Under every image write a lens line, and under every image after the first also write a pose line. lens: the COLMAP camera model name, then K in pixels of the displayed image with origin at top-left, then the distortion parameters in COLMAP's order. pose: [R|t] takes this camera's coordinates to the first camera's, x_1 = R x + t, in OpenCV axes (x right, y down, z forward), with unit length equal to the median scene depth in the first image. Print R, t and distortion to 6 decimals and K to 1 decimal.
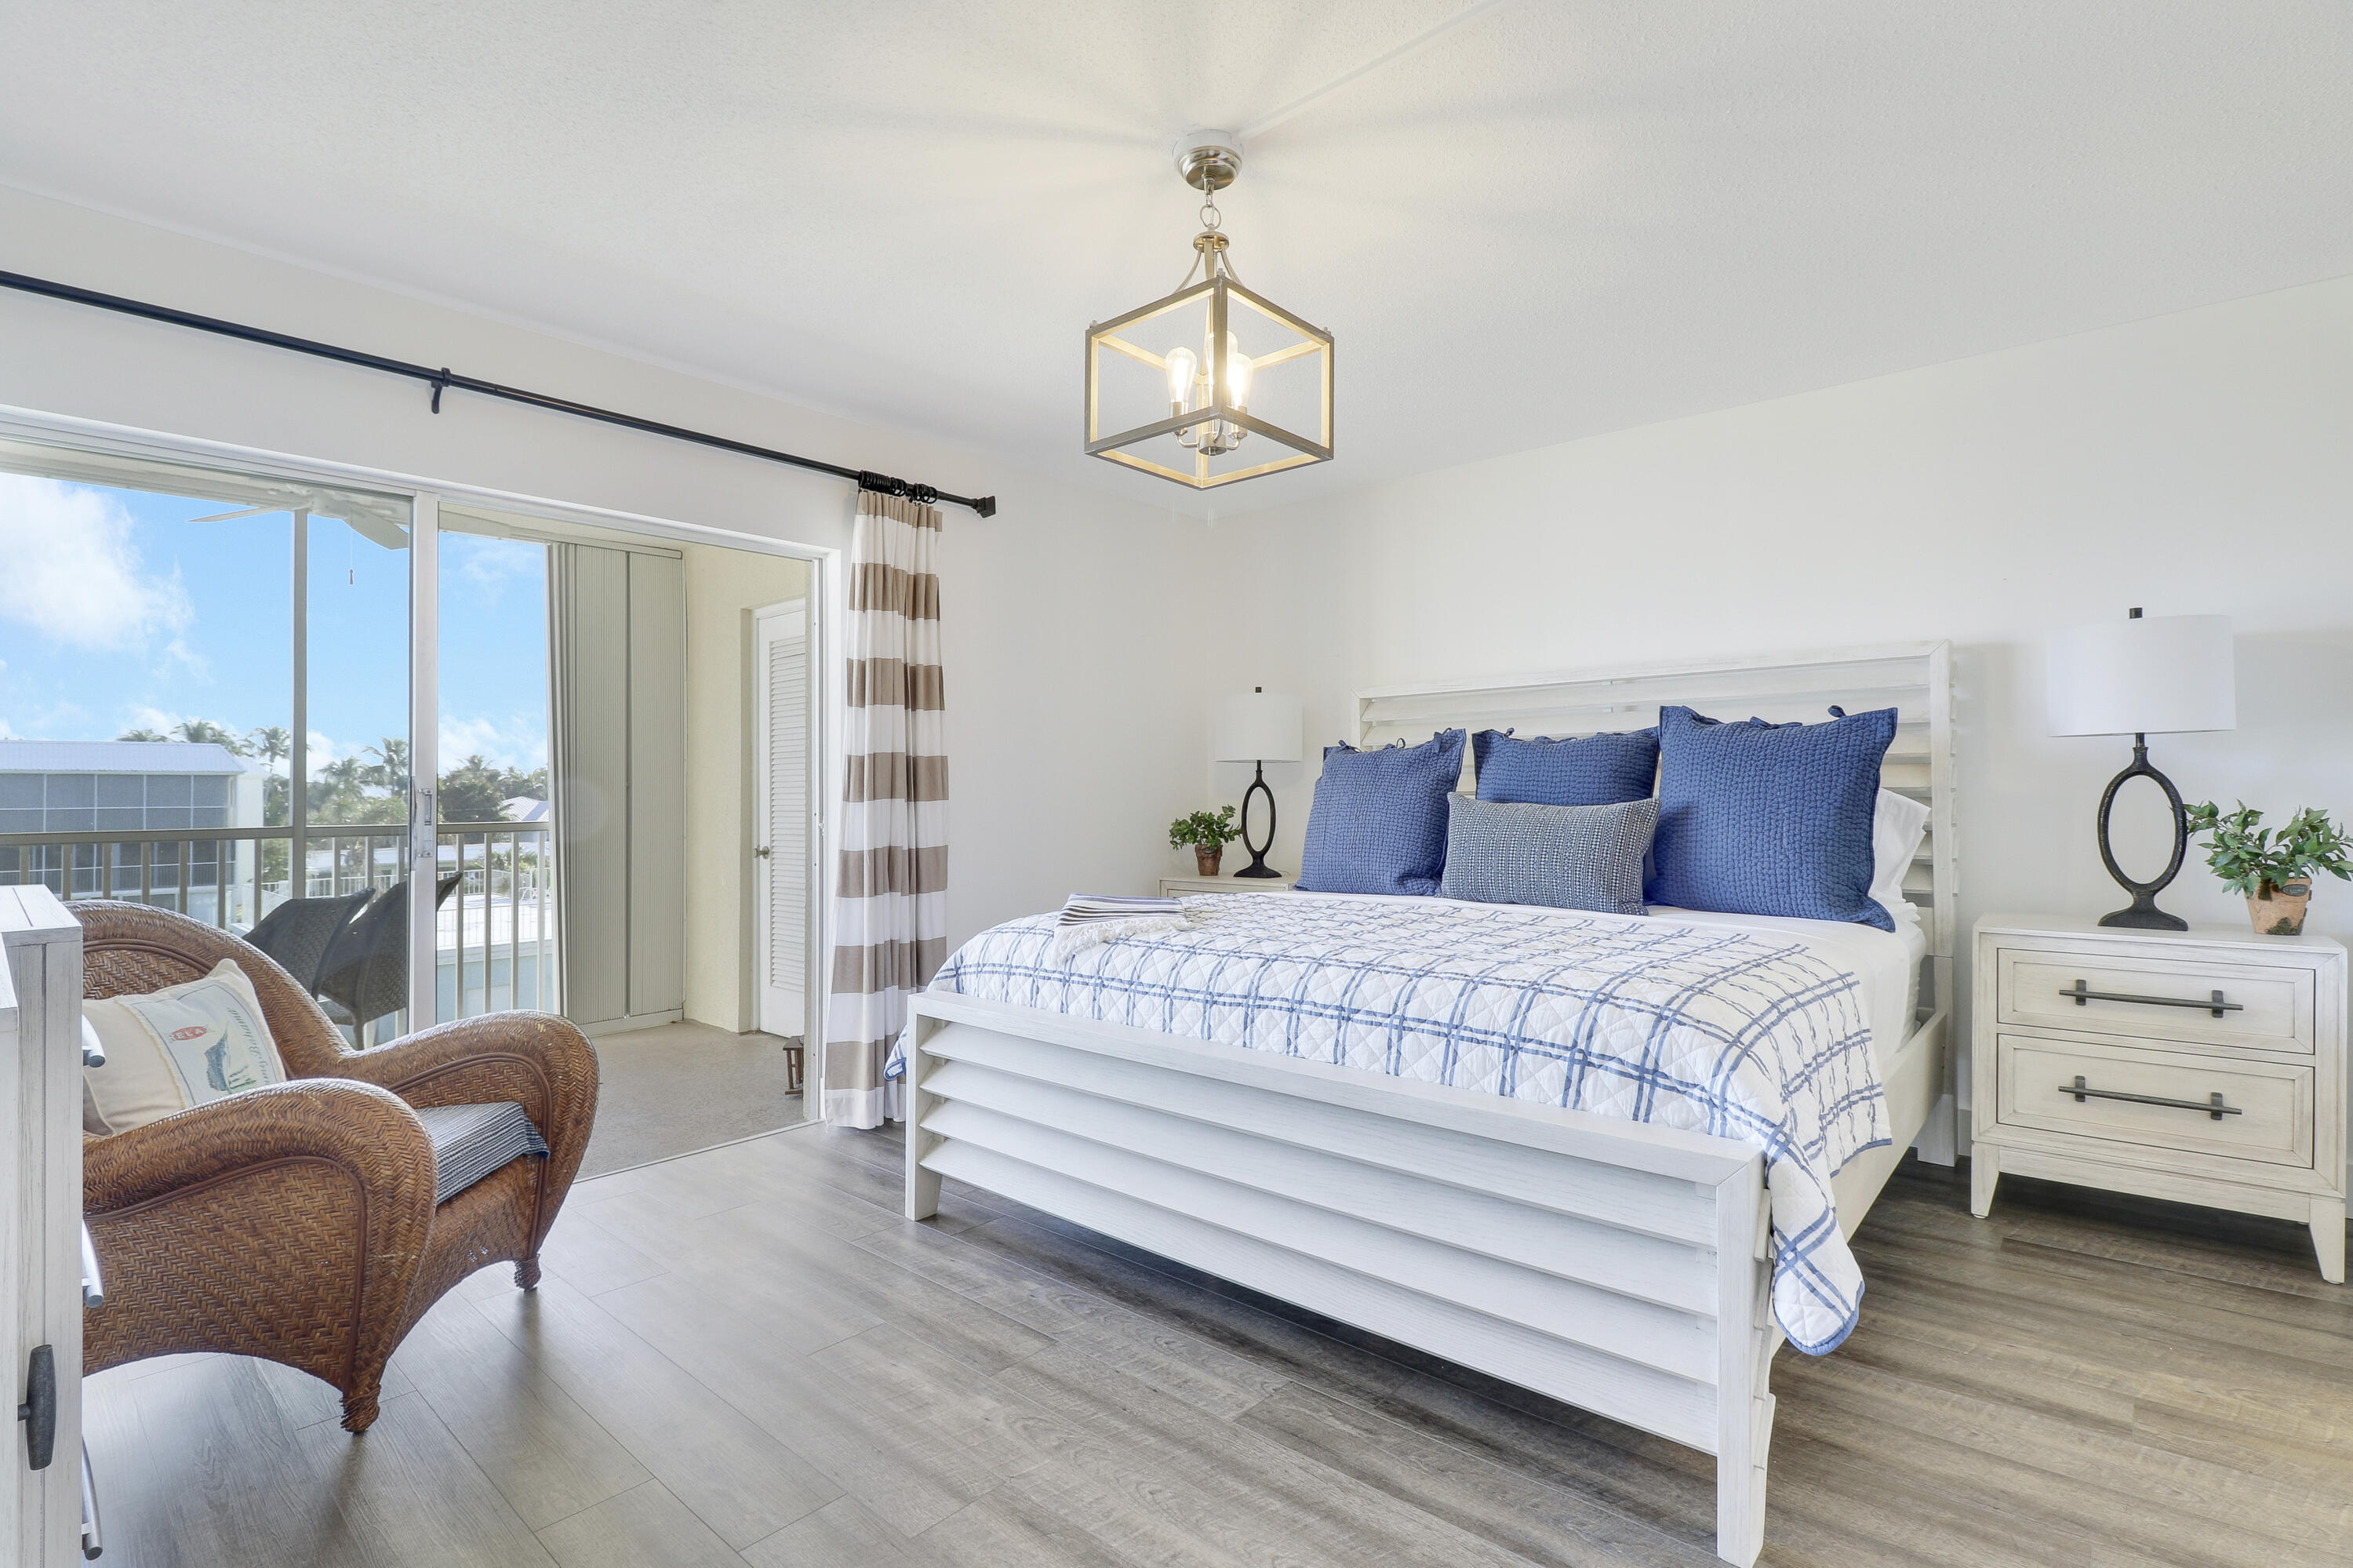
lens RADIAL K [[1113.3, 0, 1176.5], [0, 1113.3, 784.0], [0, 0, 1]] dist [0.000935, -0.000373]
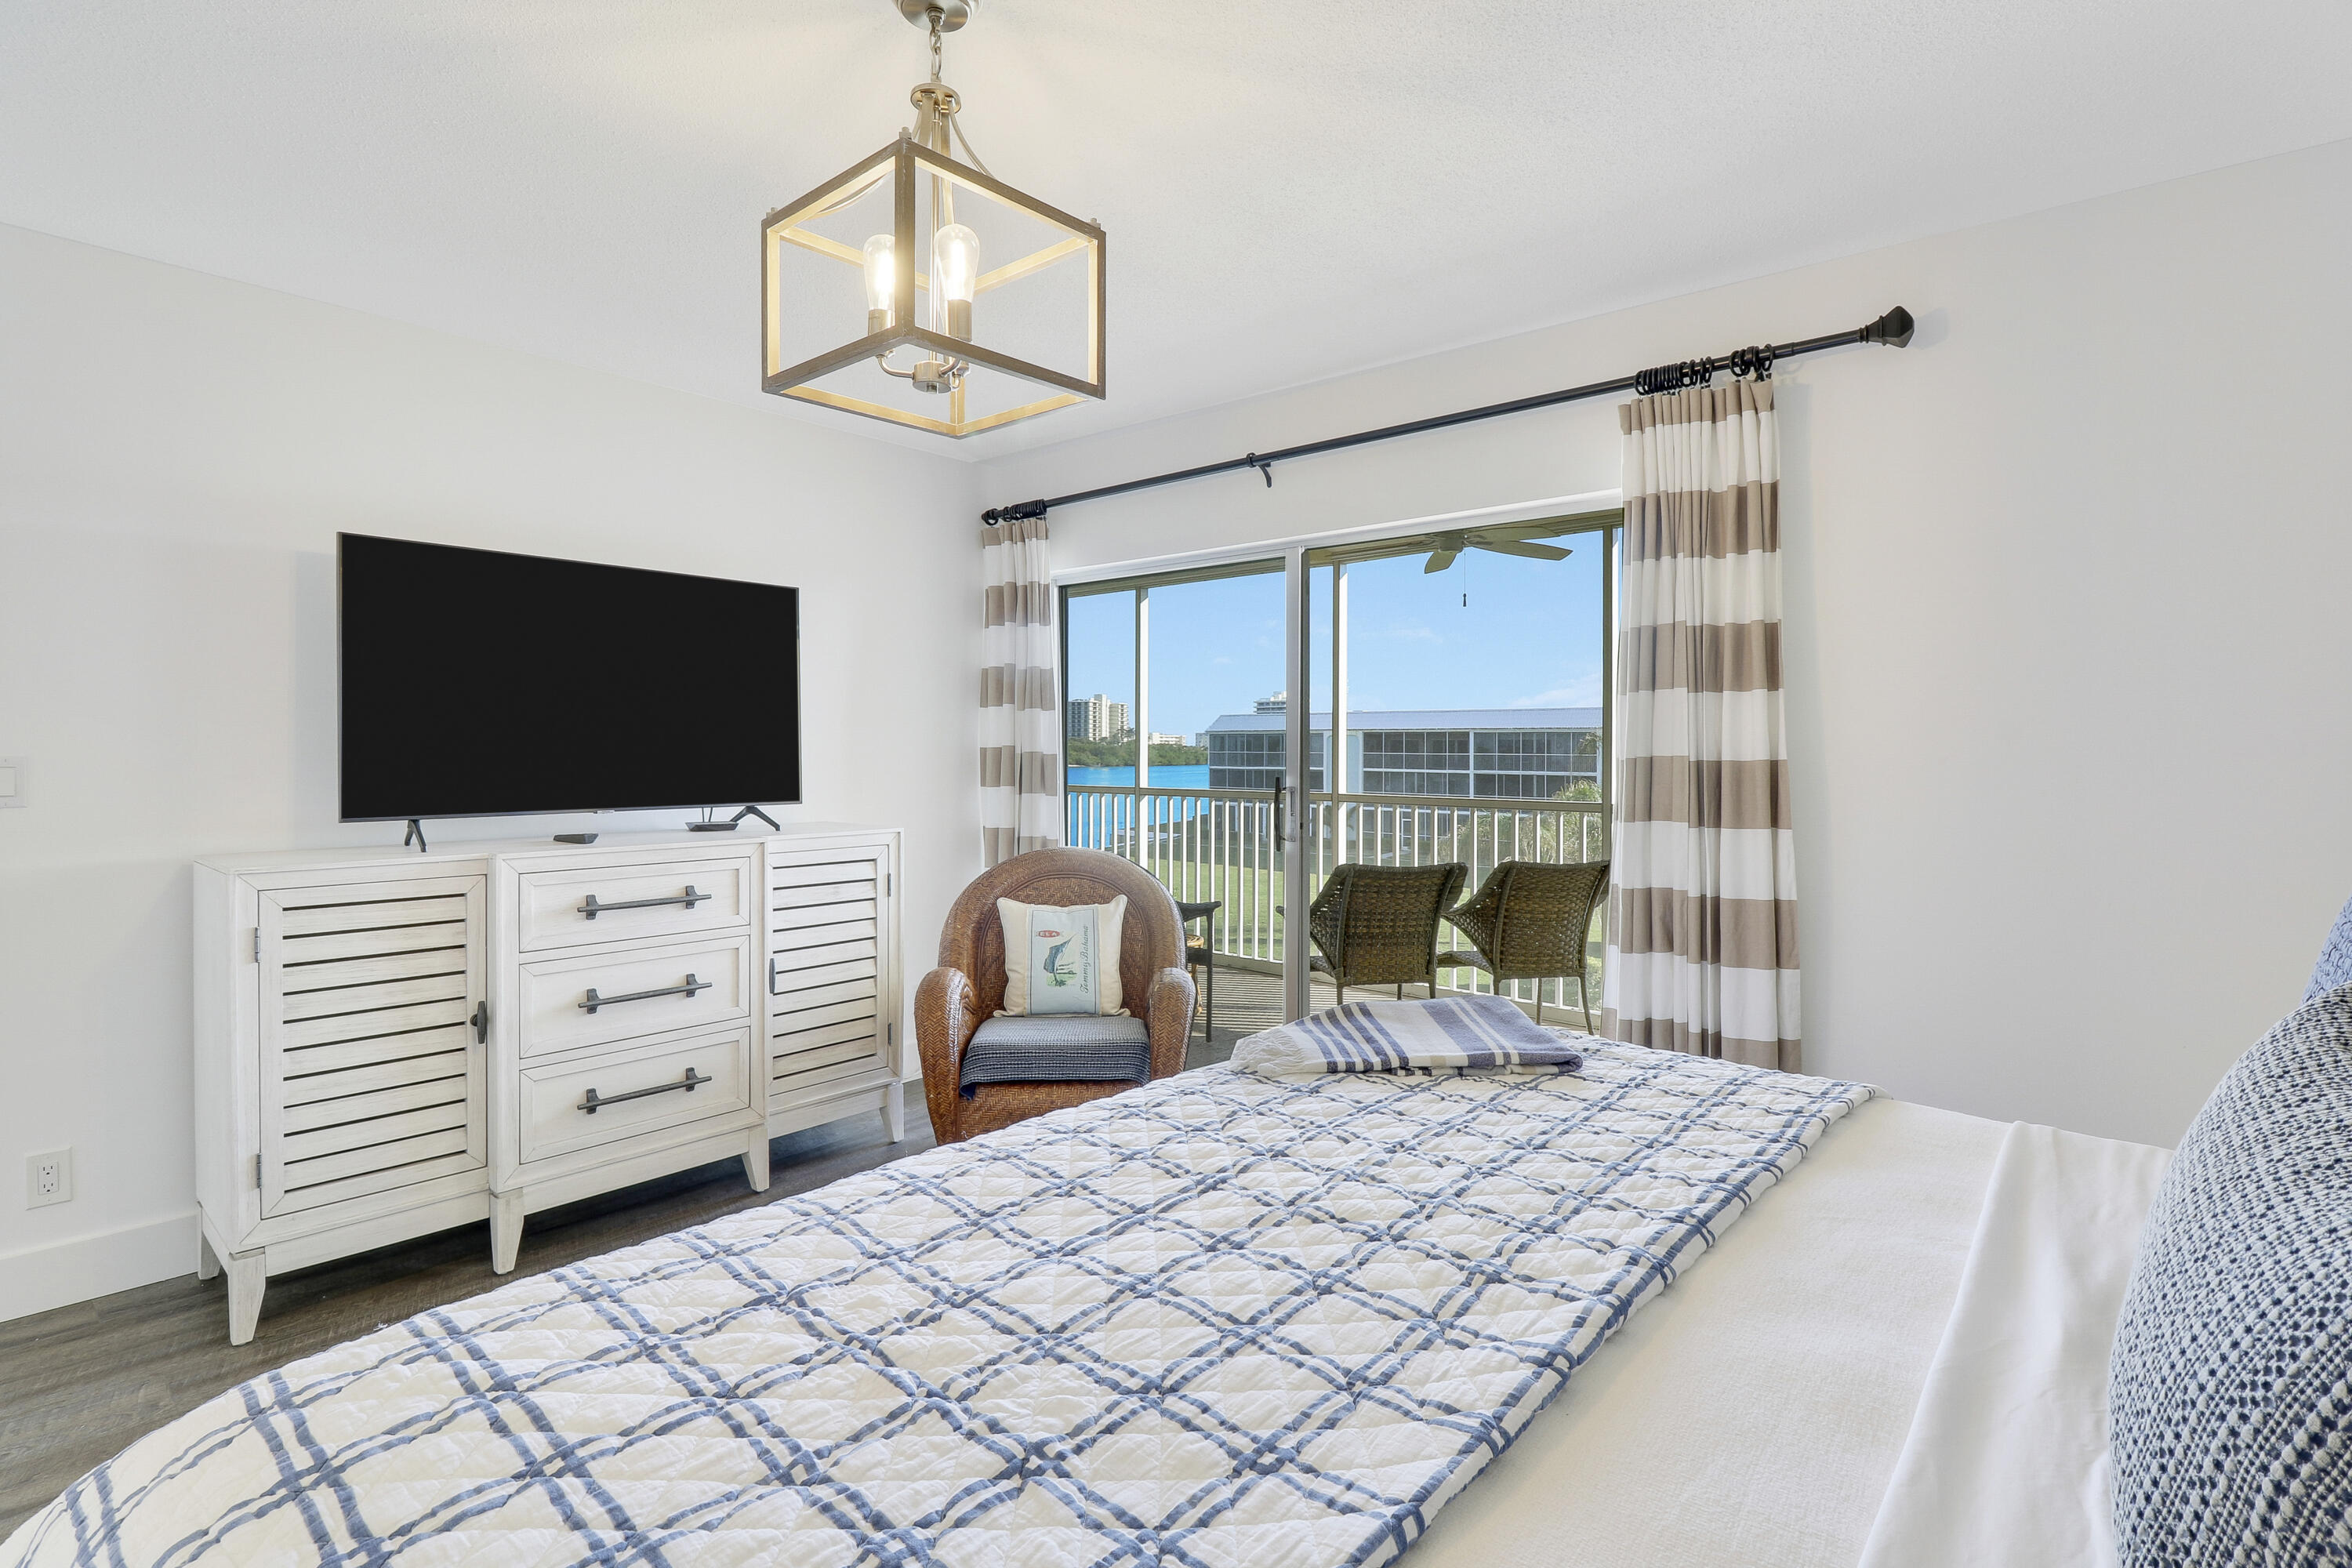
lens RADIAL K [[1123.3, 0, 1179.4], [0, 1123.3, 768.1], [0, 0, 1]] dist [0.003281, -0.010798]
pose [[-0.003764, 0.029562, -0.999556, 0.591658], [0.005852, 0.999546, 0.029540, -0.056103], [0.999976, -0.005739, -0.003936, 0.886762]]
